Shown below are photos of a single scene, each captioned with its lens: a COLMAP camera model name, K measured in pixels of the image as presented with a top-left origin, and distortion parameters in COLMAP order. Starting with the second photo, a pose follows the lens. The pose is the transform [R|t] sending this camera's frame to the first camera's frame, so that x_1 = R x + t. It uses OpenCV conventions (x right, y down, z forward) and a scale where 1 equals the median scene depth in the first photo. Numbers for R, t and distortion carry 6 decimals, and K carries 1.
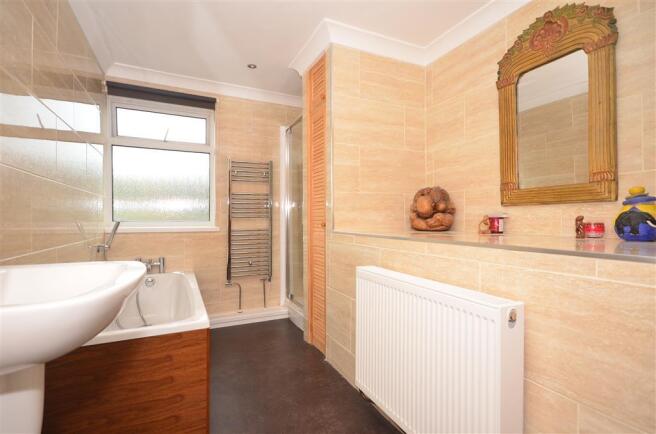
lens RADIAL K [[317.2, 0, 328.5], [0, 317.2, 216.1], [0, 0, 1]] dist [0.026929, 0.000135]
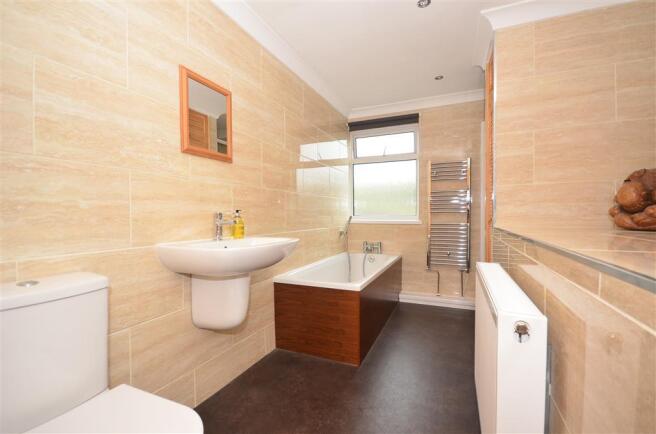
lens RADIAL K [[286.9, 0, 330.9], [0, 286.9, 218.3], [0, 0, 1]] dist [-0.001707, -0.000396]
pose [[0.661283, 0.009715, -0.750073, 0.262147], [0.008206, 0.999763, 0.020184, 0.000848], [0.750091, -0.019503, 0.661047, 0.040193]]
